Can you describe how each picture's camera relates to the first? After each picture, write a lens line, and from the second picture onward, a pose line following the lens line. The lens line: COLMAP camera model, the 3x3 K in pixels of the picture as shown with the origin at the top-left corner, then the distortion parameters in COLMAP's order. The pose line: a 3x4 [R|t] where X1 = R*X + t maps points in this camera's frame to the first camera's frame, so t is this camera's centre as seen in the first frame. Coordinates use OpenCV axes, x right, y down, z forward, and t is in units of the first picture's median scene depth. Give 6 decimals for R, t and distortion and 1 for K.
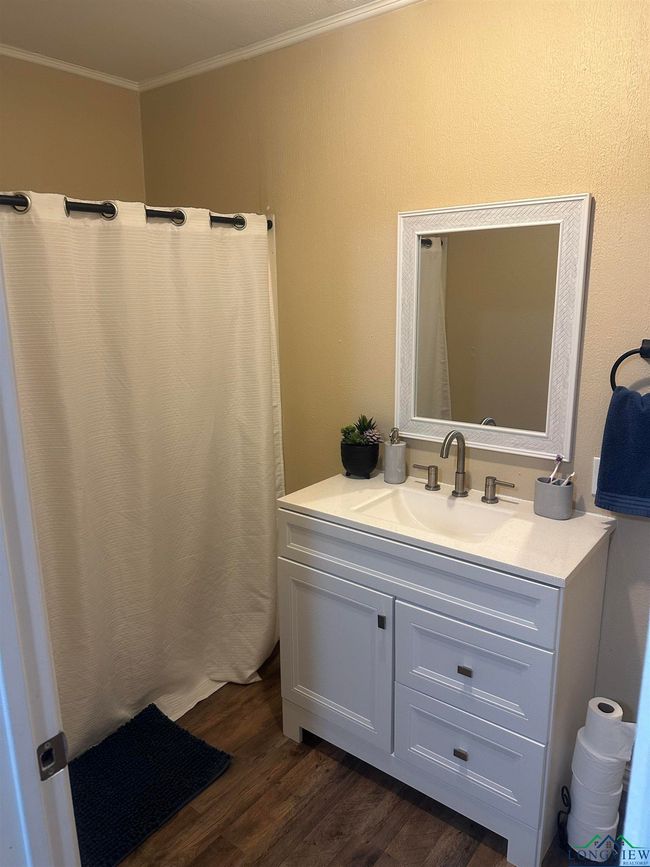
lens RADIAL K [[619.8, 0, 324.9], [0, 619.8, 434.2], [0, 0, 1]] dist [-0.004322, -0.023971]
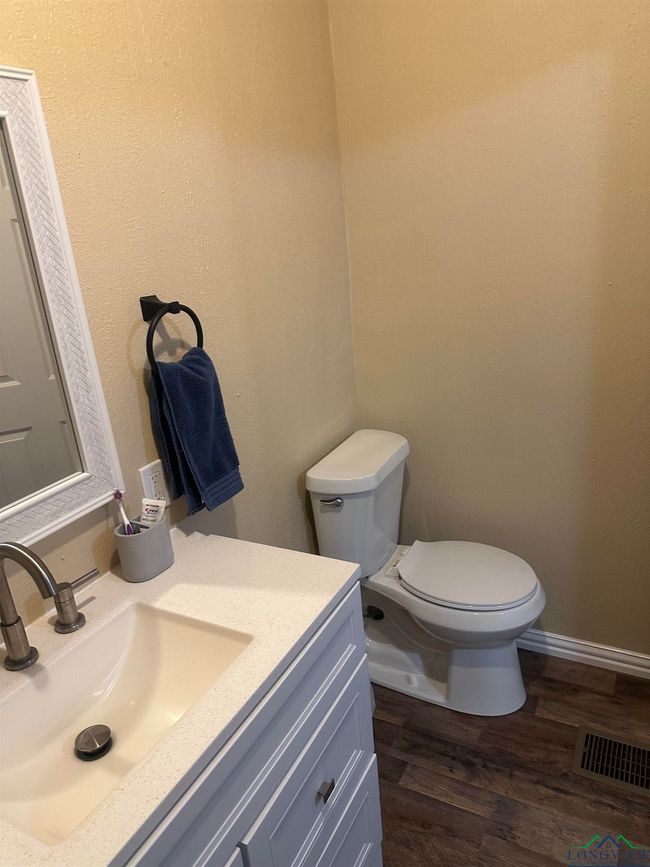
lens RADIAL K [[619.8, 0, 325.3], [0, 619.8, 433.3], [0, 0, 1]] dist [-0.004322, -0.023971]
pose [[-0.175077, -0.308588, 0.934945, -0.257017], [0.308725, 0.884512, 0.349754, -0.179095], [-0.934899, 0.349875, -0.059589, 0.799506]]
